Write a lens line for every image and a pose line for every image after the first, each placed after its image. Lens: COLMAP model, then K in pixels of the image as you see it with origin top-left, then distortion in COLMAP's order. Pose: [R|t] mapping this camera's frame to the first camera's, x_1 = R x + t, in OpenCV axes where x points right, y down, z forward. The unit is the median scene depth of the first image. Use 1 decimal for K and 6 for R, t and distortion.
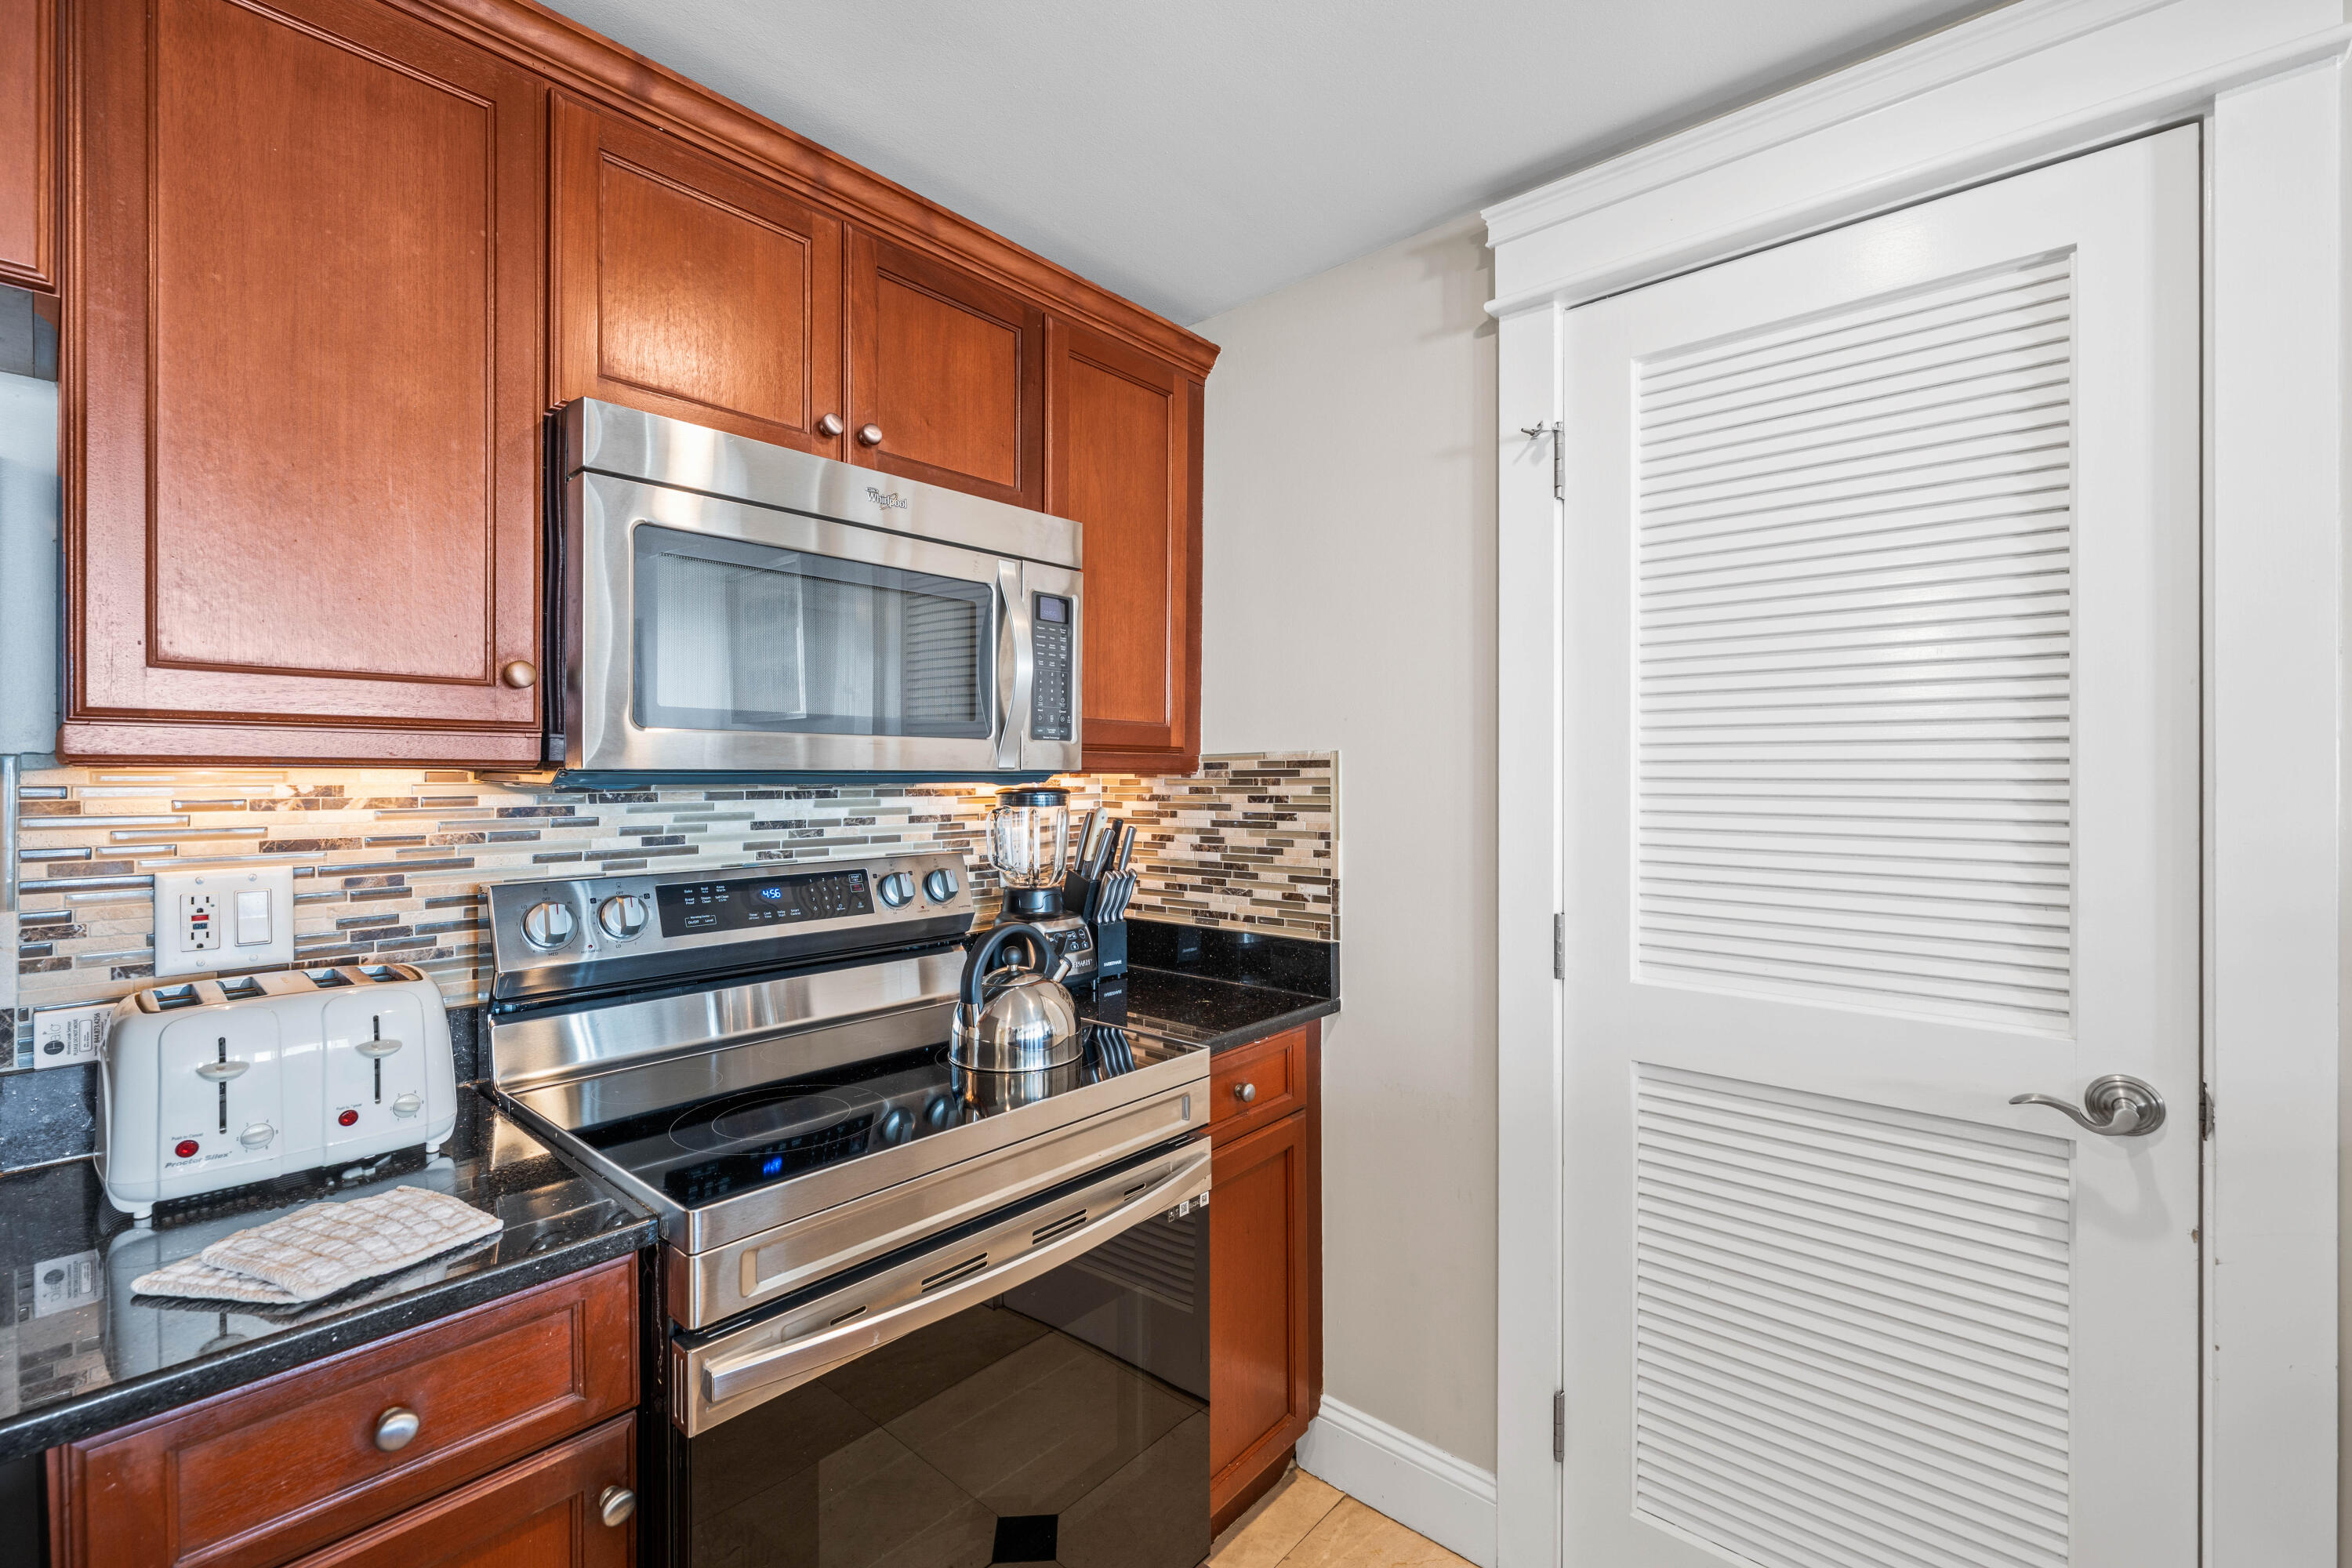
lens RADIAL K [[1012.3, 0, 1169.8], [0, 1012.3, 775.5], [0, 0, 1]] dist [-0.001272, -0.000105]
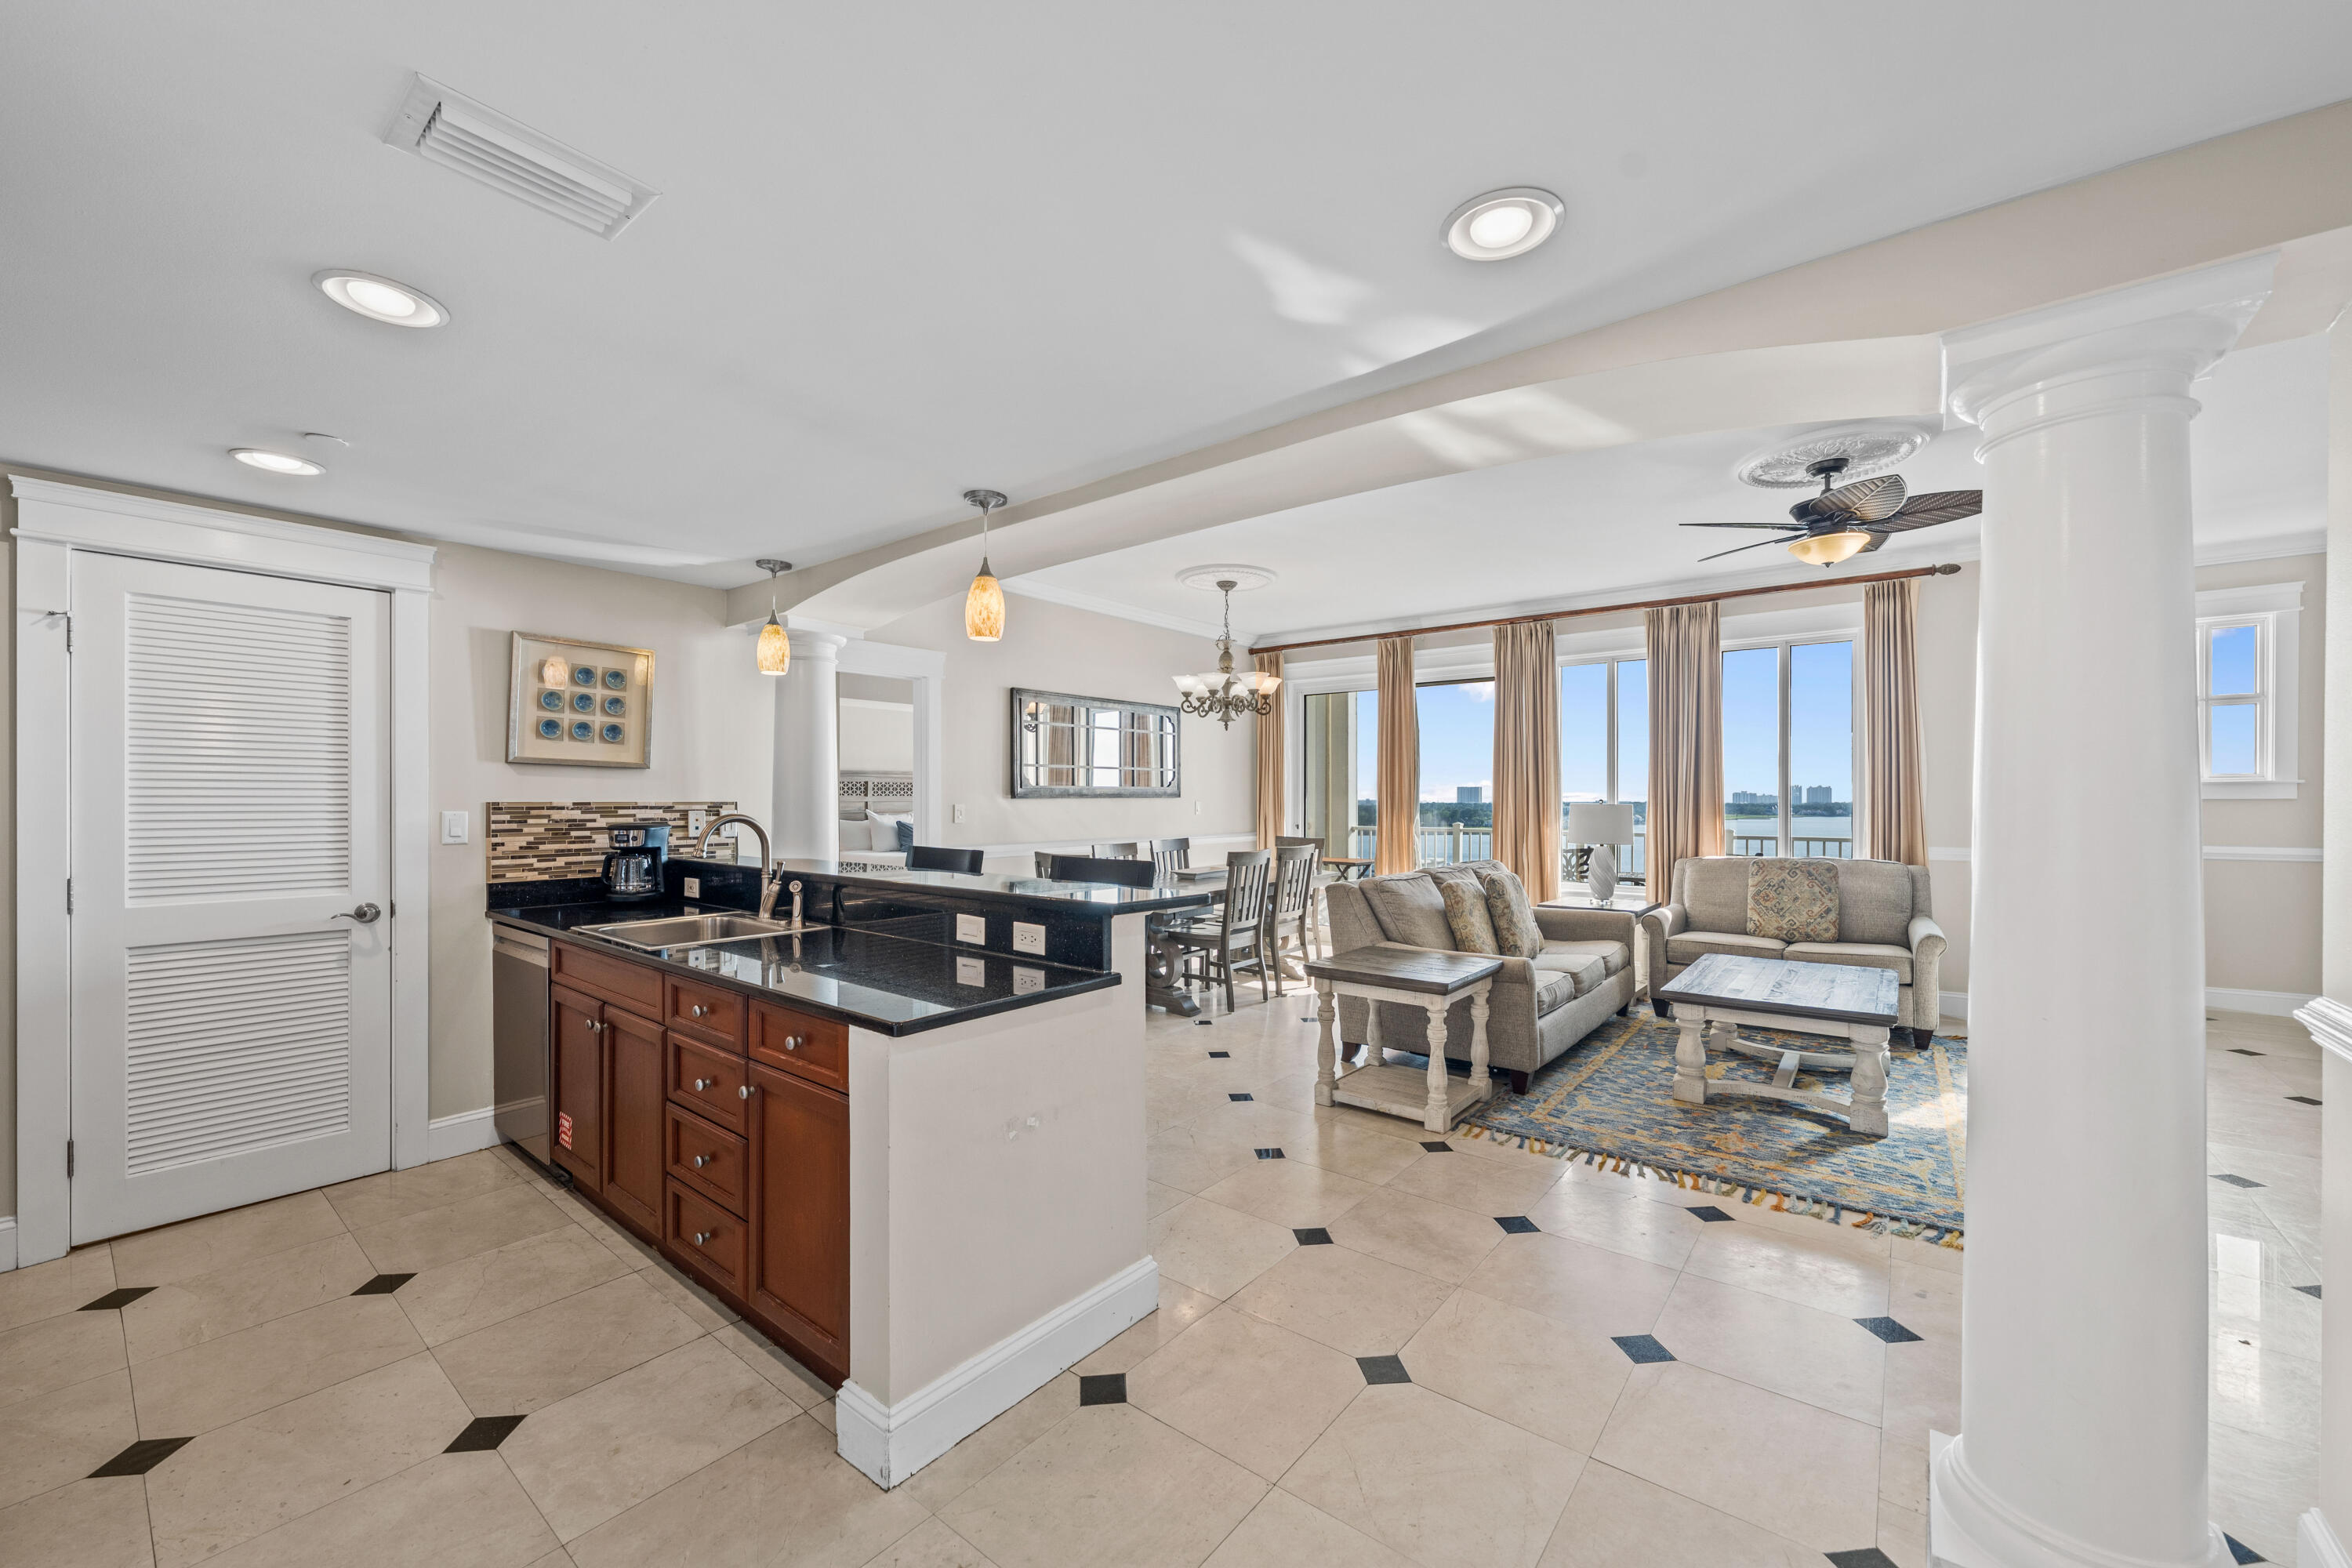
lens RADIAL K [[903.5, 0, 1182.1], [0, 903.5, 800.7], [0, 0, 1]] dist [-0.001881, -0.000142]
pose [[-0.052605, -0.004415, 0.998606, -1.259334], [0.000671, 0.999990, 0.004457, -0.009956], [-0.998615, 0.000904, -0.052601, -0.862706]]
